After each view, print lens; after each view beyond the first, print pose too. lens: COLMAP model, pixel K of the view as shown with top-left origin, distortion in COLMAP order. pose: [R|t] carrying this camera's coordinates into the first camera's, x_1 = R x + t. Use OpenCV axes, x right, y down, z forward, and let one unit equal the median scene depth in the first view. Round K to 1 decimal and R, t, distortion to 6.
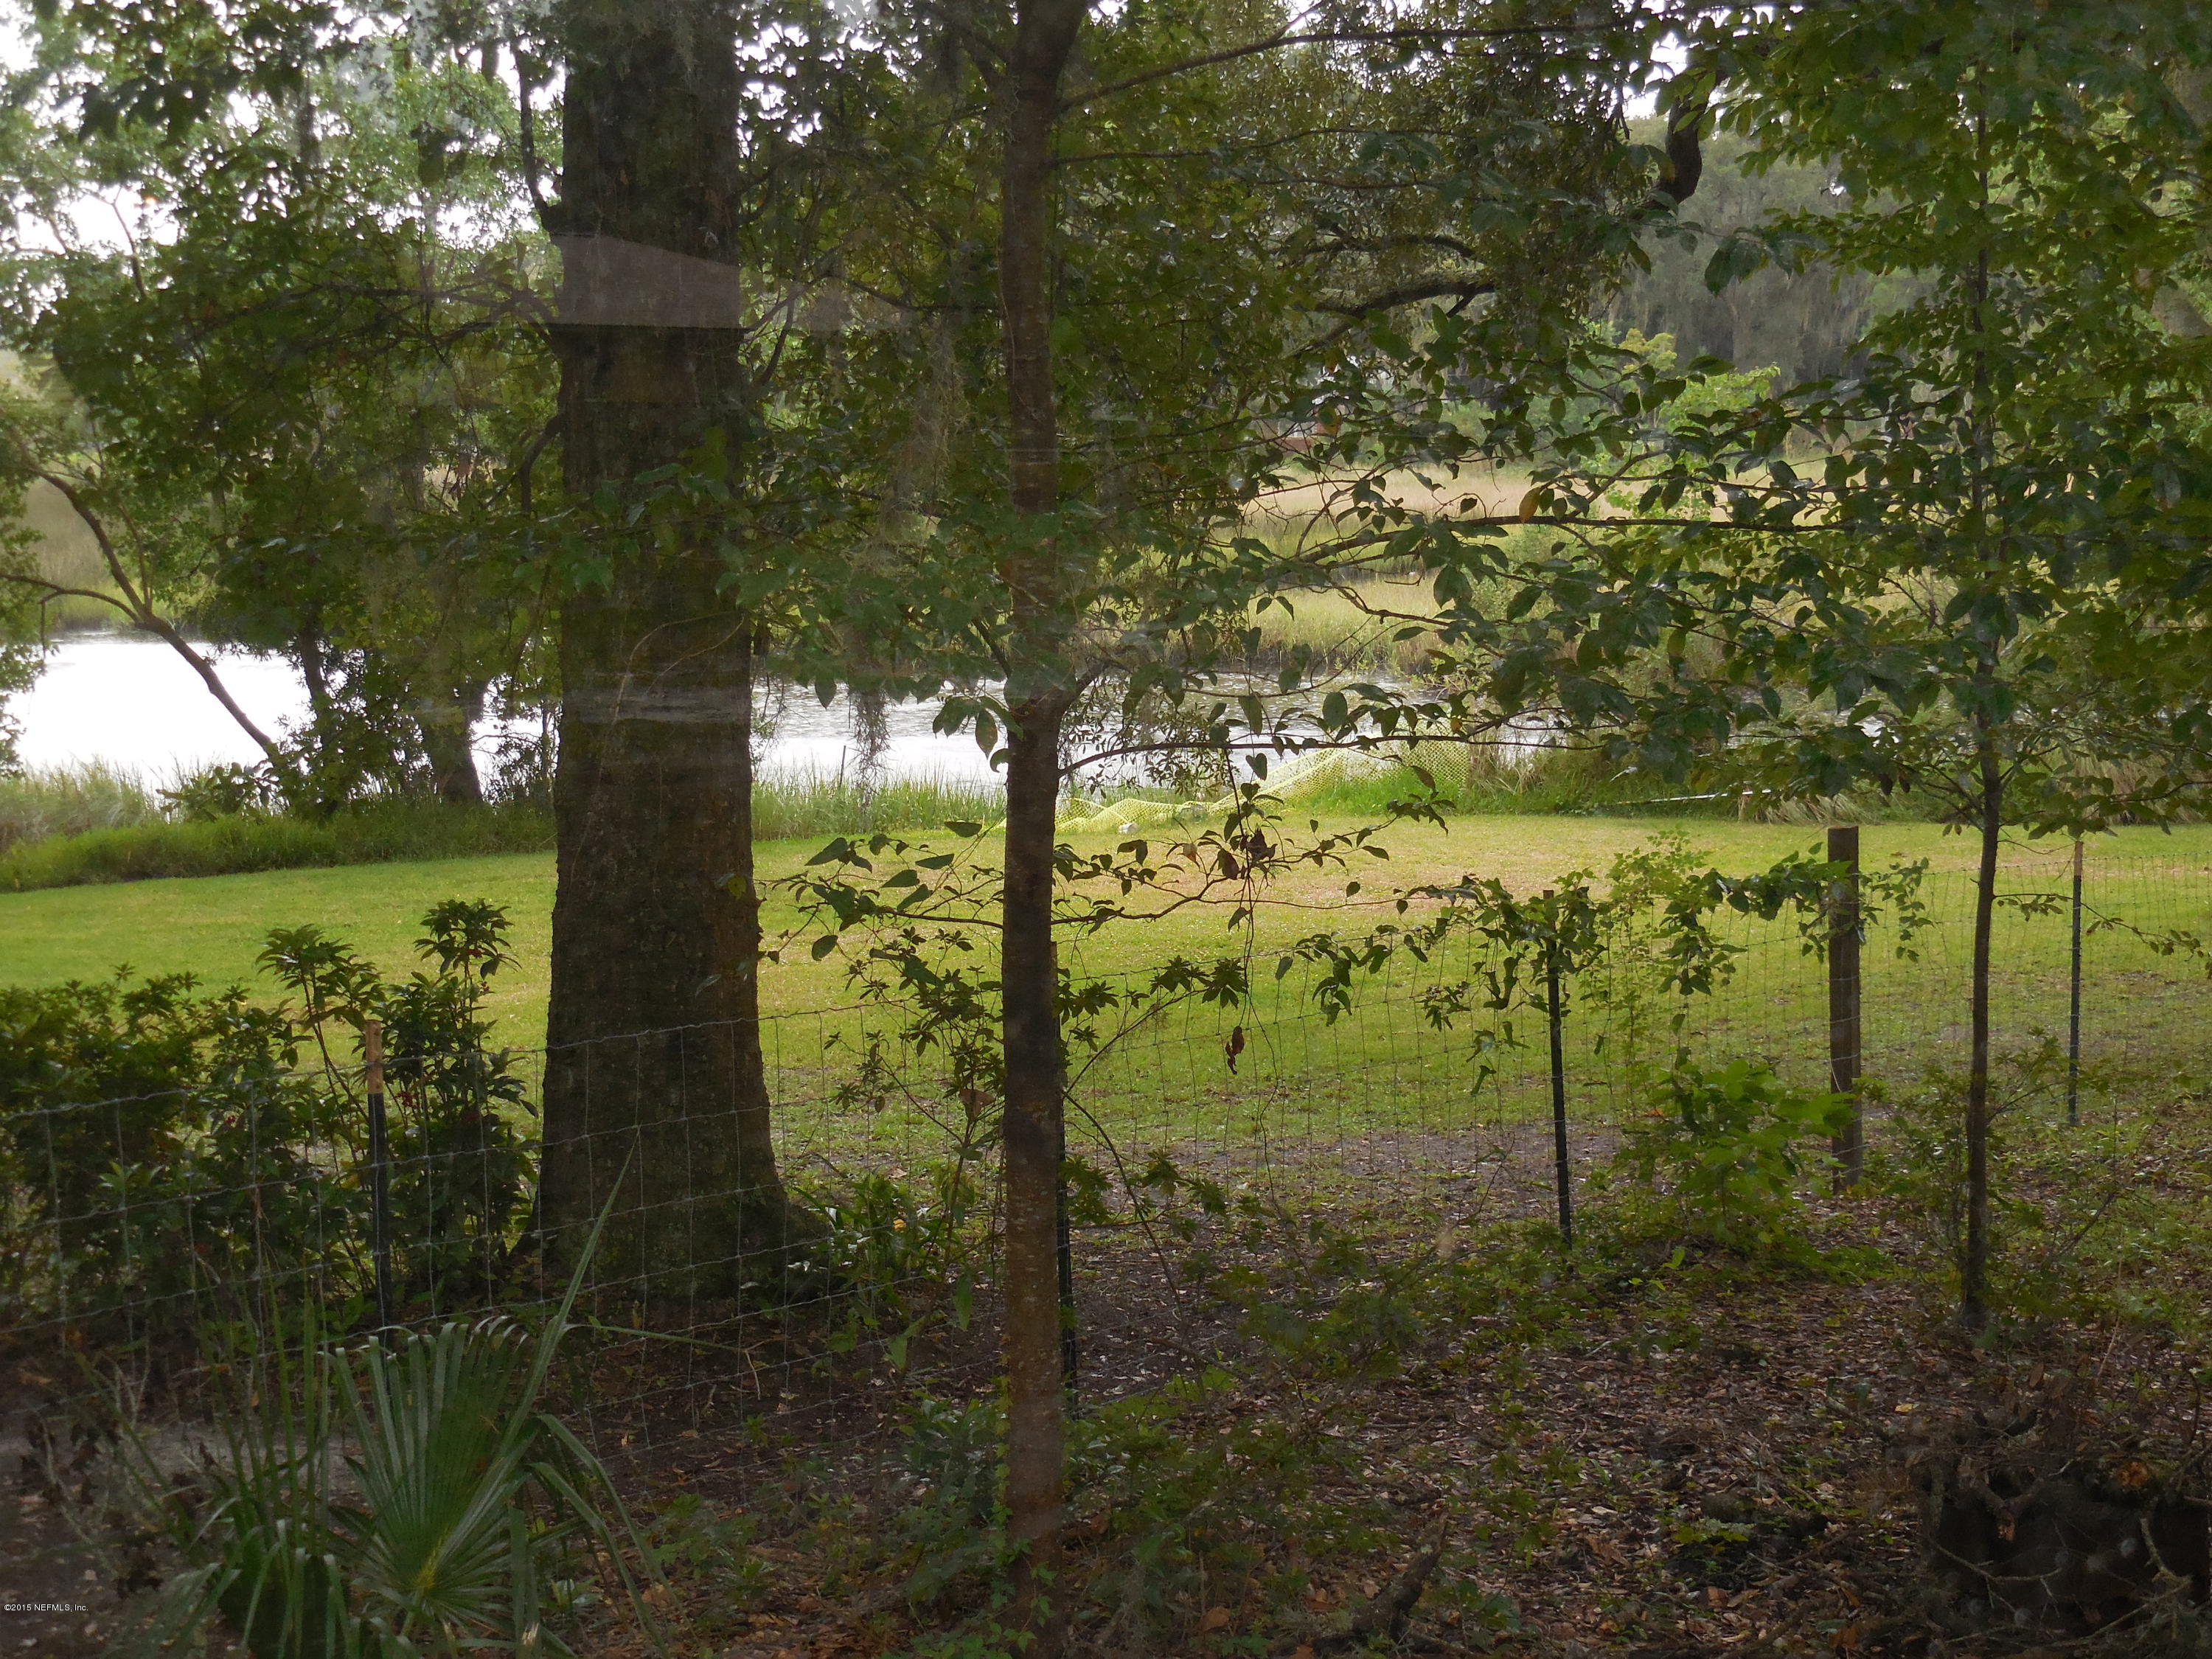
lens RADIAL K [[3536.6, 0, 1106.0], [0, 3536.6, 829.5], [0, 0, 1]] dist [-0.015908, 0.094774]
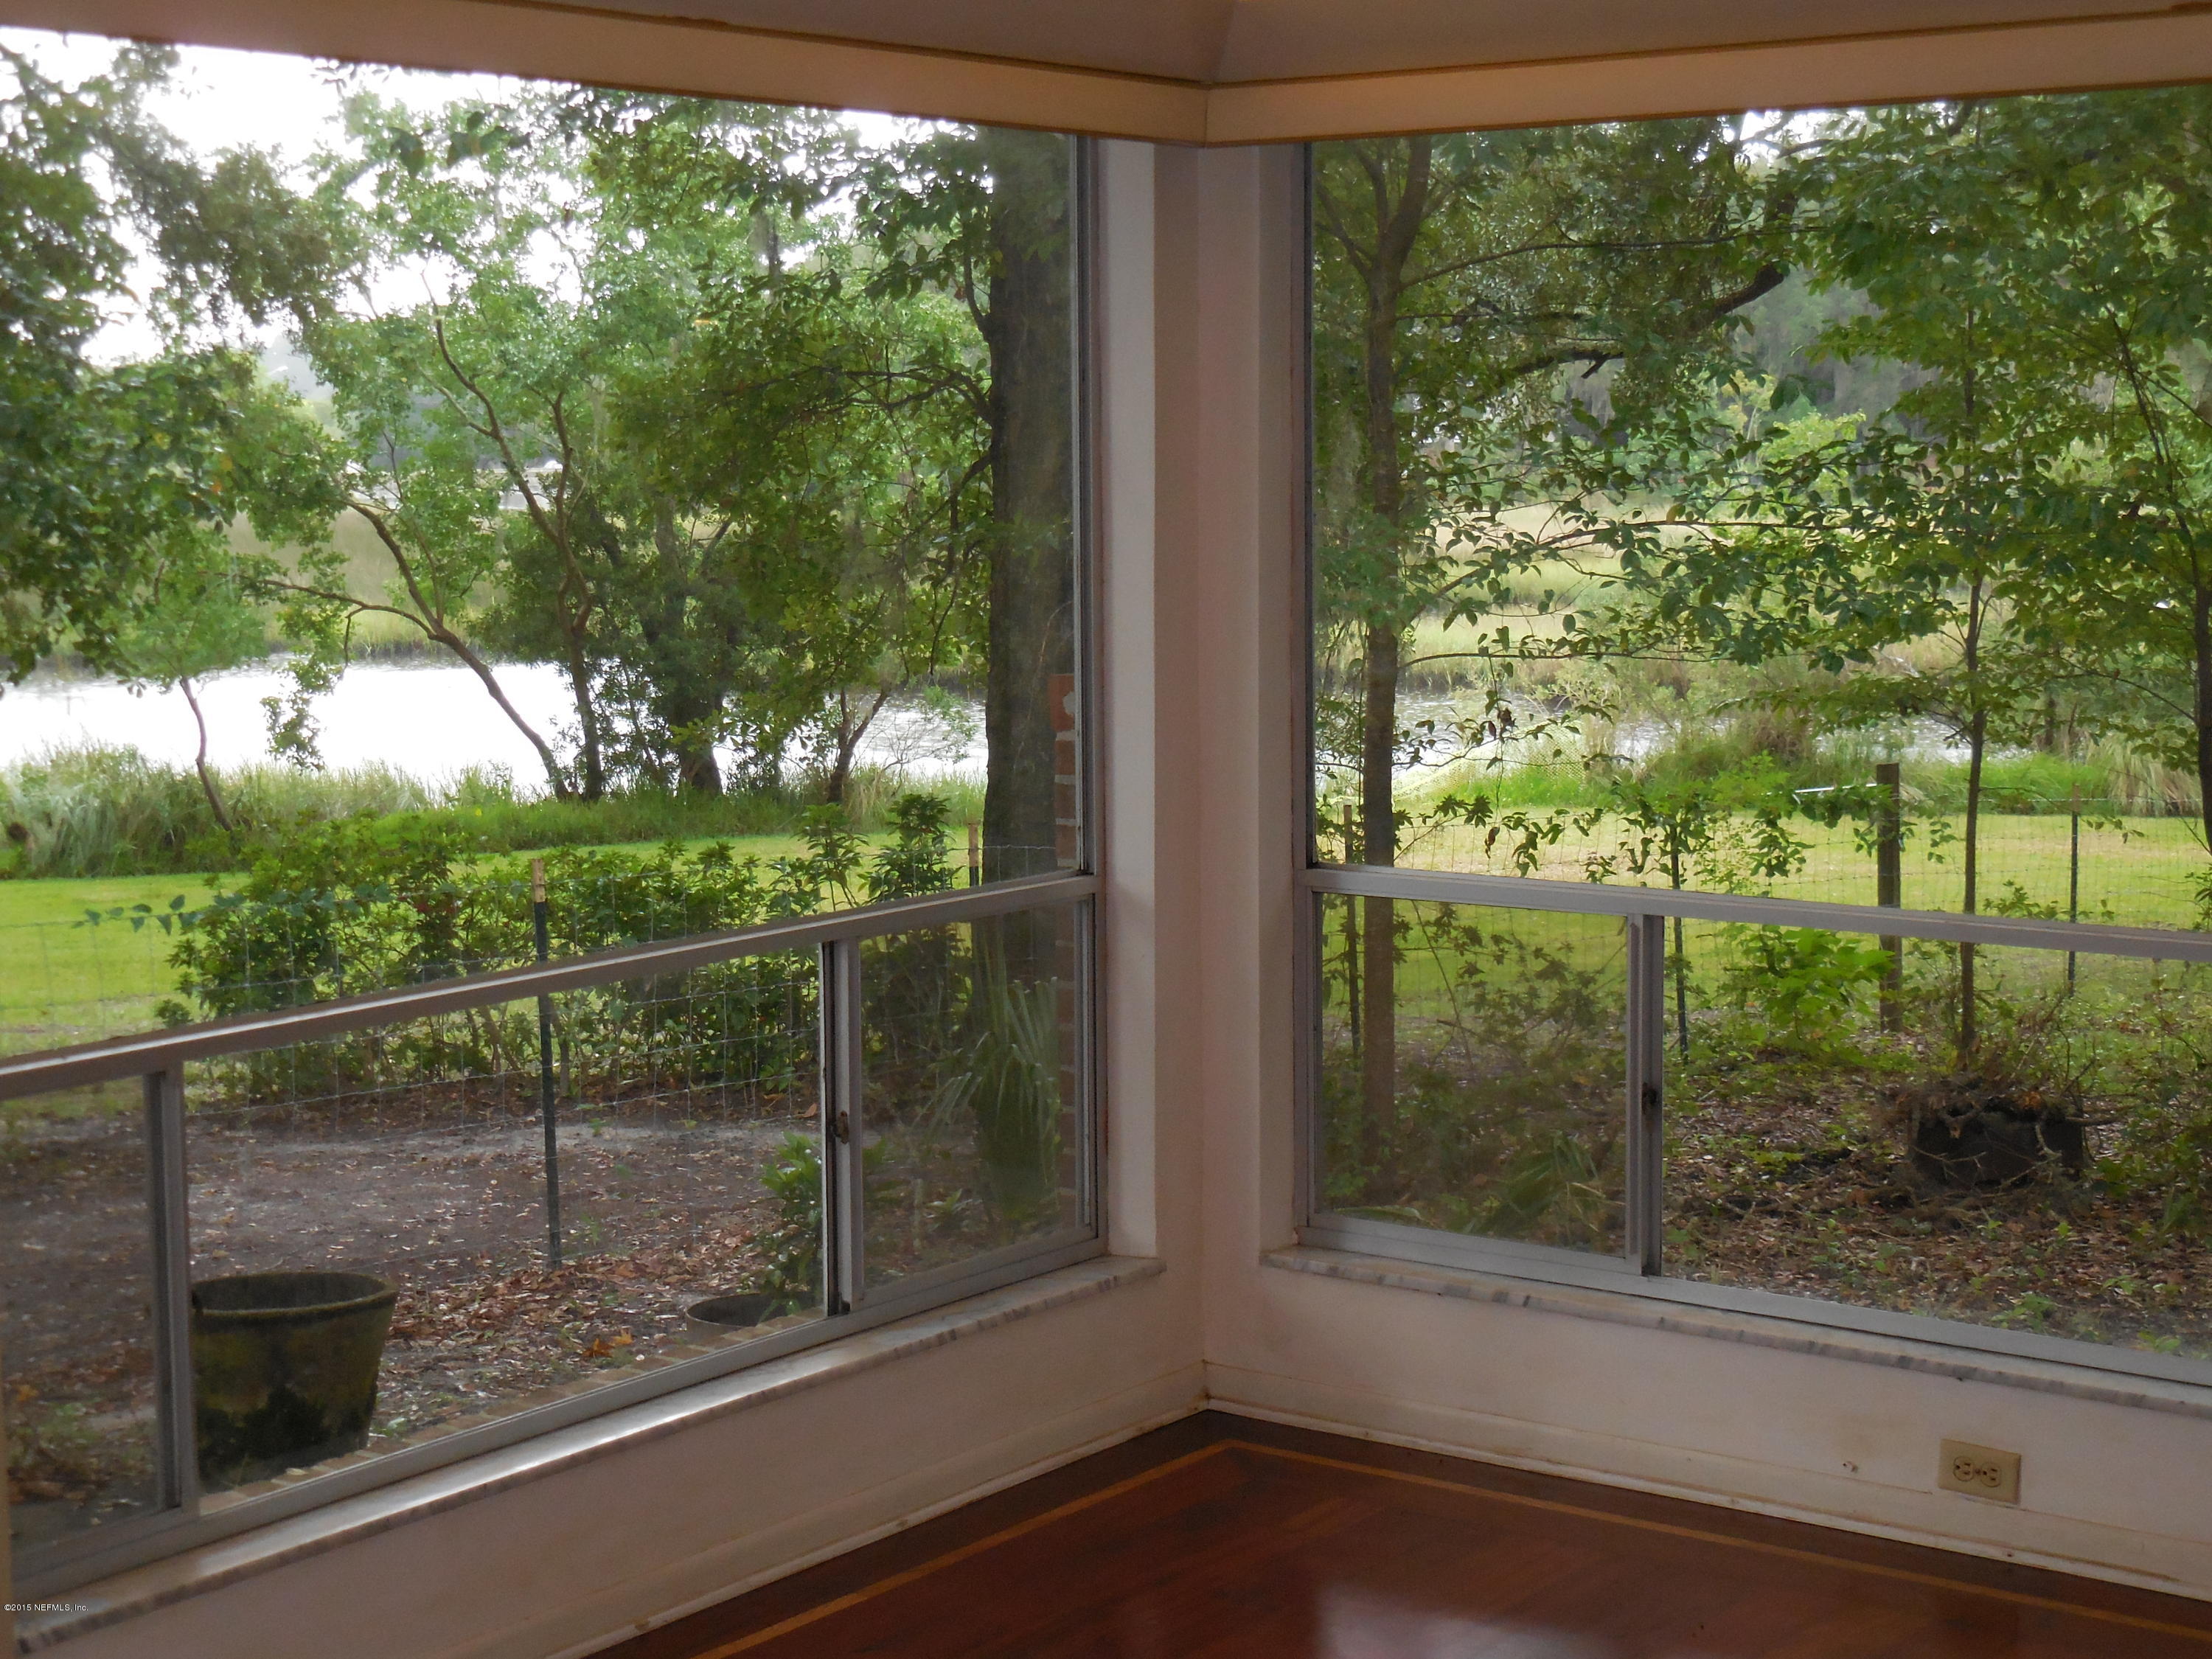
lens RADIAL K [[3536.6, 0, 1106.0], [0, 3536.6, 829.5], [0, 0, 1]] dist [-0.015908, 0.094774]
pose [[0.999600, 0.003885, -0.028006, -0.065282], [-0.004170, 0.999940, -0.010113, 0.049004], [0.027965, 0.010225, 0.999557, -0.446760]]
